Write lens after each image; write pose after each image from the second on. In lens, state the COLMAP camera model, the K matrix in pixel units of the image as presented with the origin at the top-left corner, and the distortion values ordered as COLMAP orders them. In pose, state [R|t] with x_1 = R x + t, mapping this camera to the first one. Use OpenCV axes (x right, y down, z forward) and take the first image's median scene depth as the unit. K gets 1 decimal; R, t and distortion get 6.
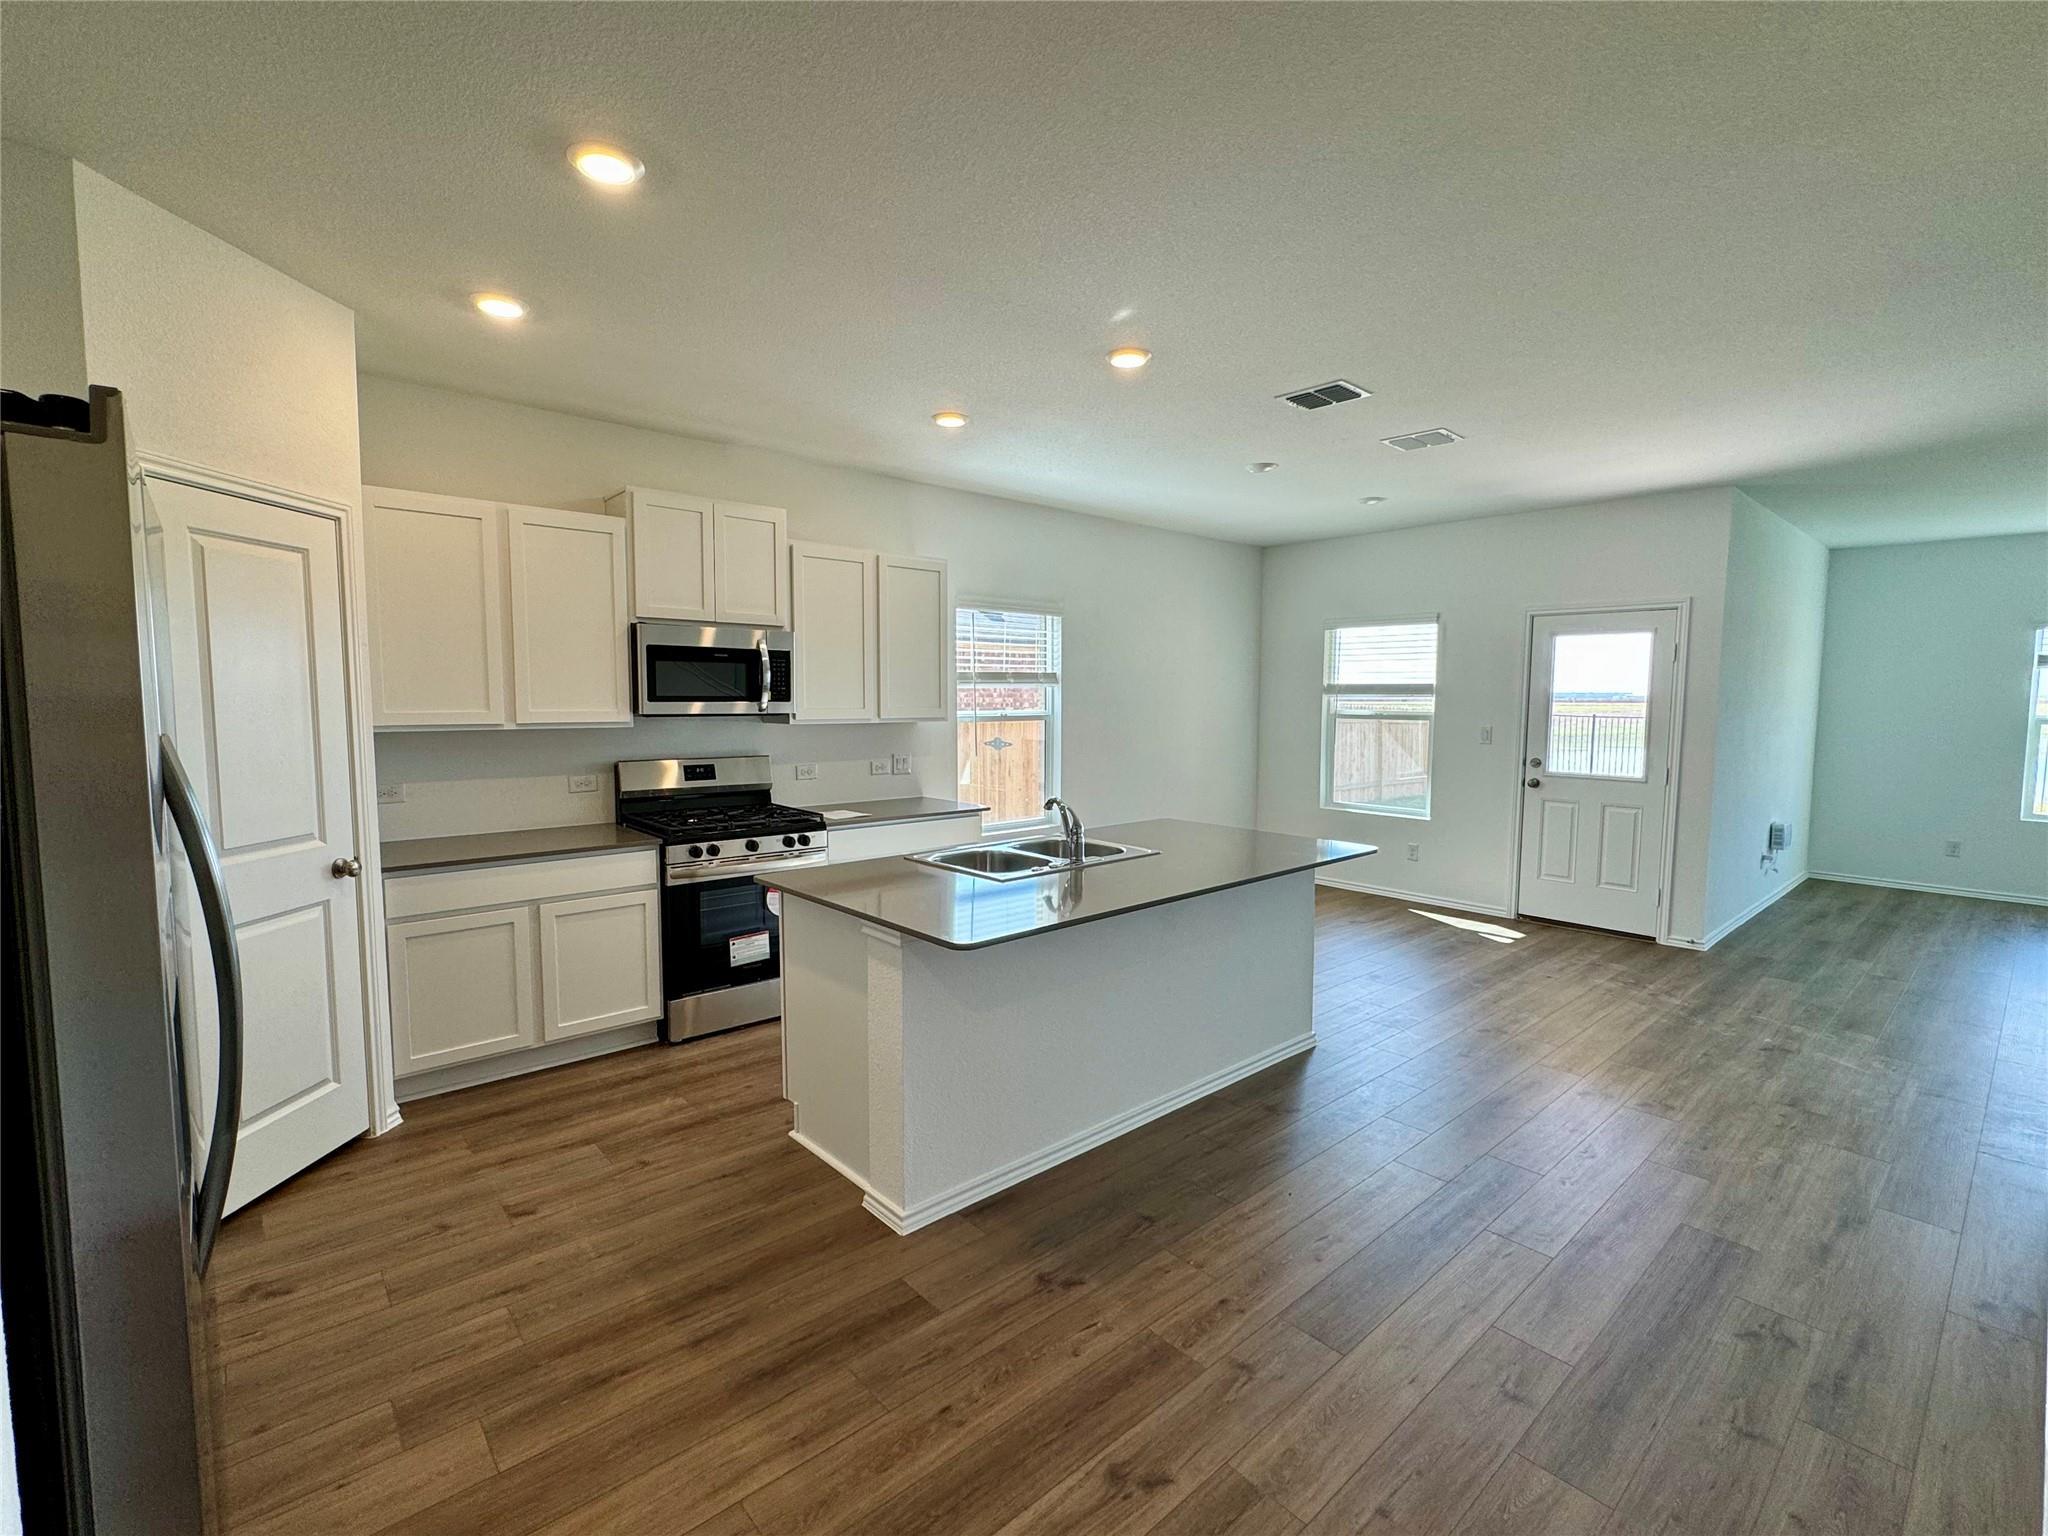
lens RADIAL K [[895.0, 0, 1021.3], [0, 895.0, 767.9], [0, 0, 1]] dist [-0.007142, -0.000138]
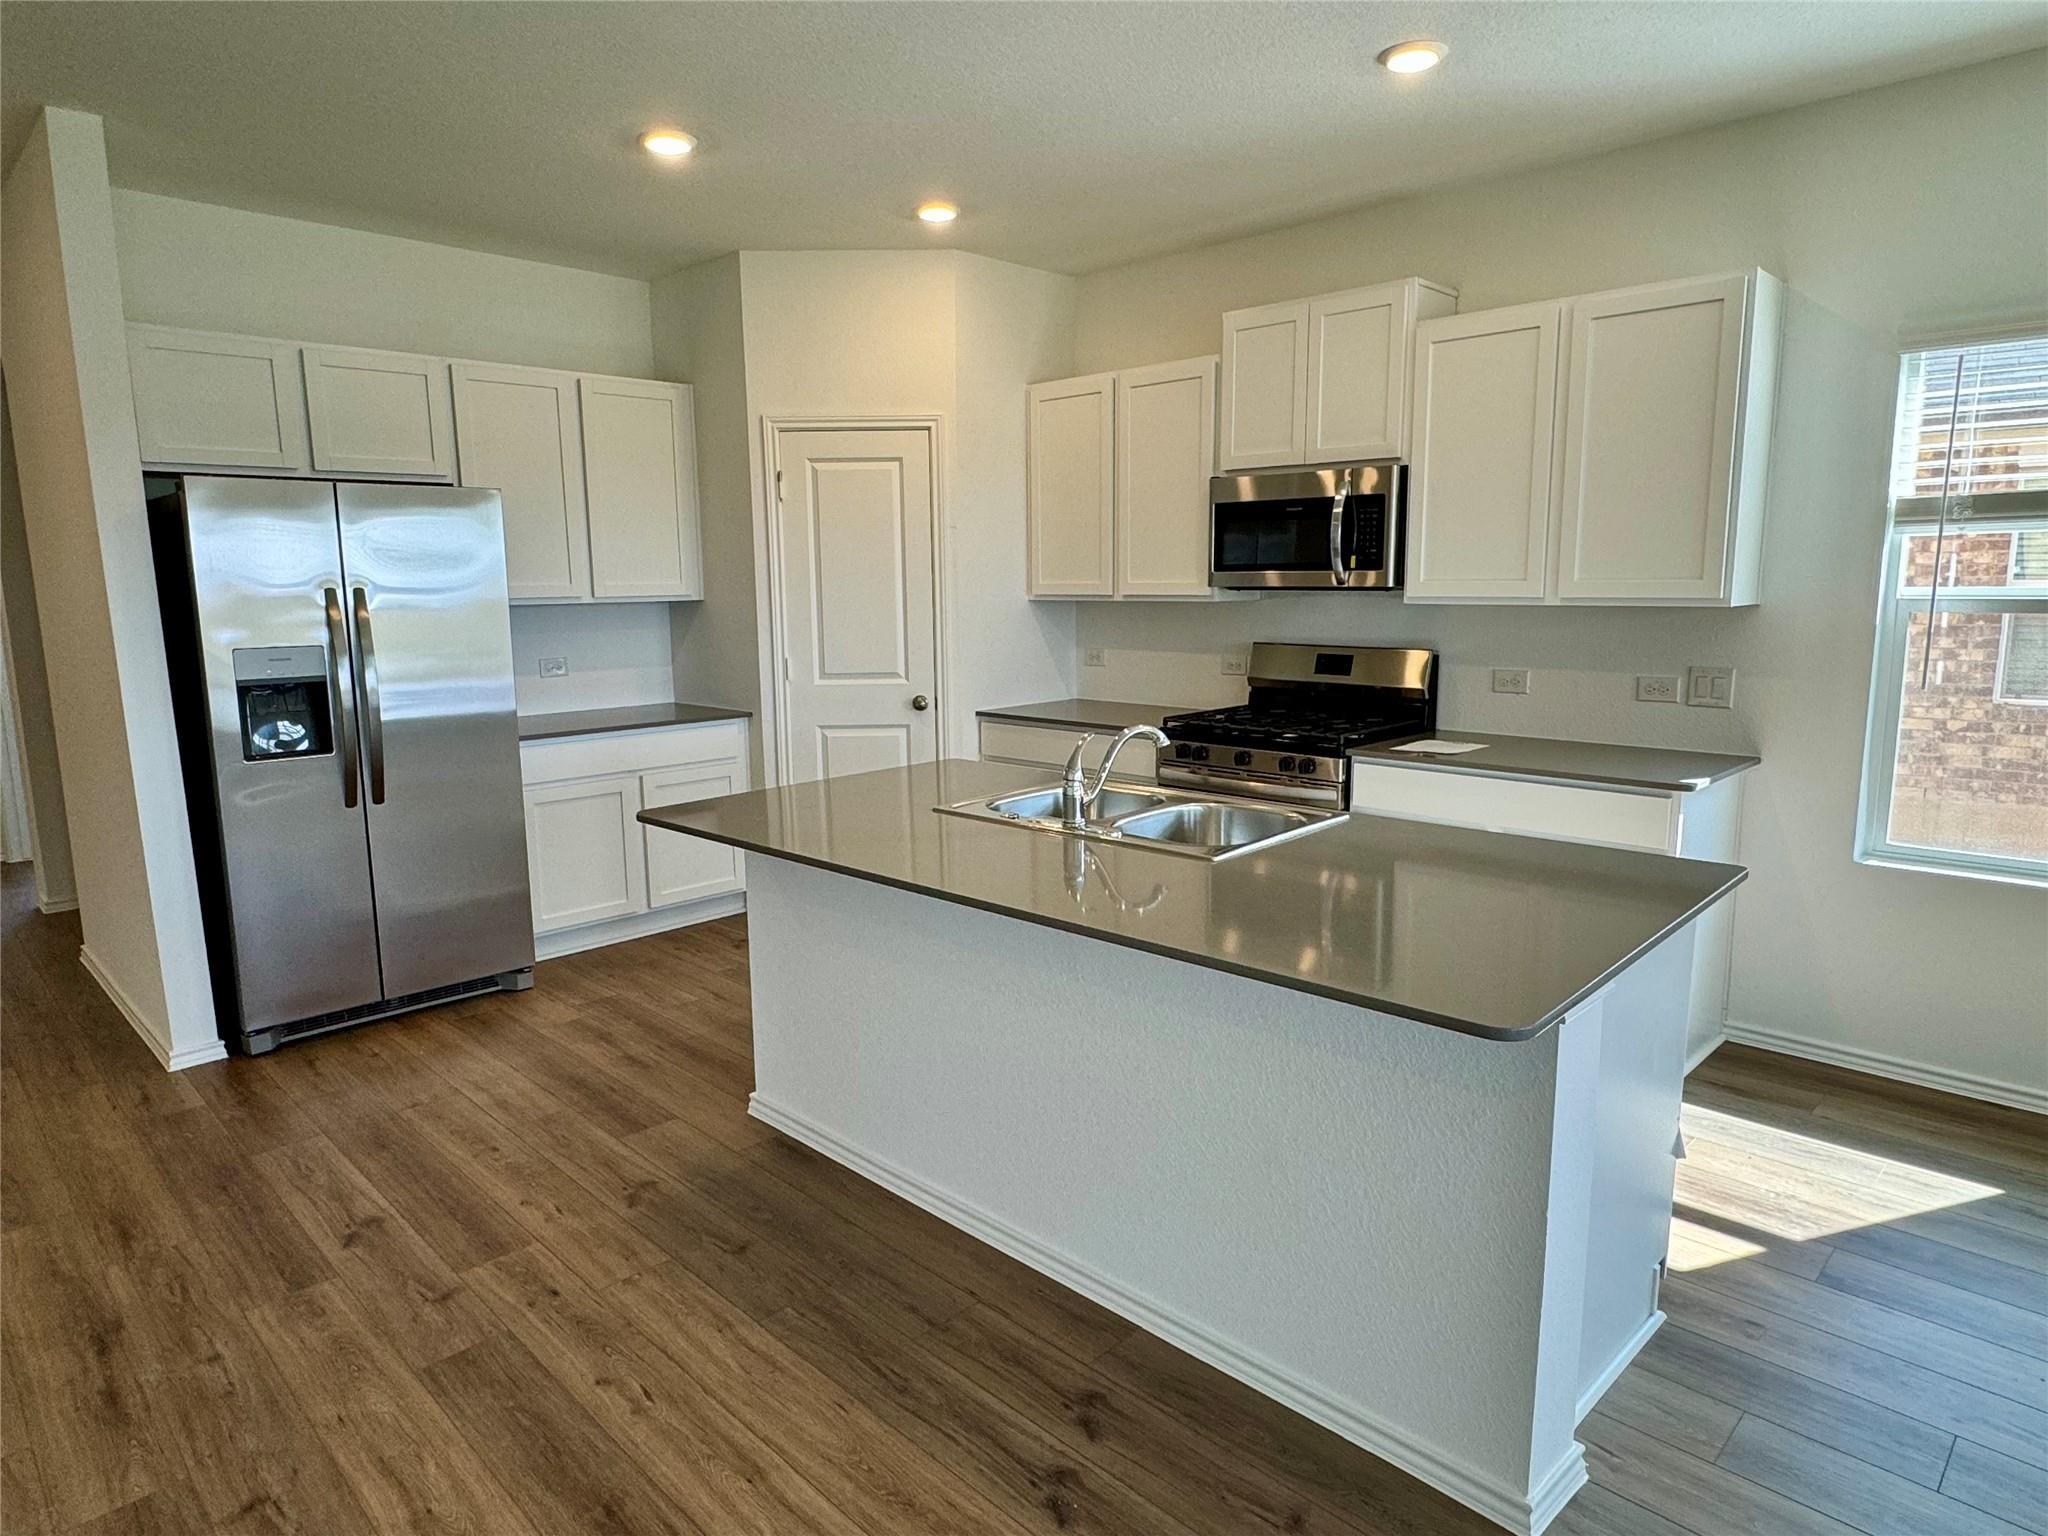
lens RADIAL K [[1189.0, 0, 1022.6], [0, 1189.0, 767.2], [0, 0, 1]] dist [-0.001835, 0.000789]
pose [[0.083710, 0.156659, -0.984099, 1.024597], [-0.067026, 0.986214, 0.151294, -0.071232], [0.994233, 0.053296, 0.093056, 1.040631]]
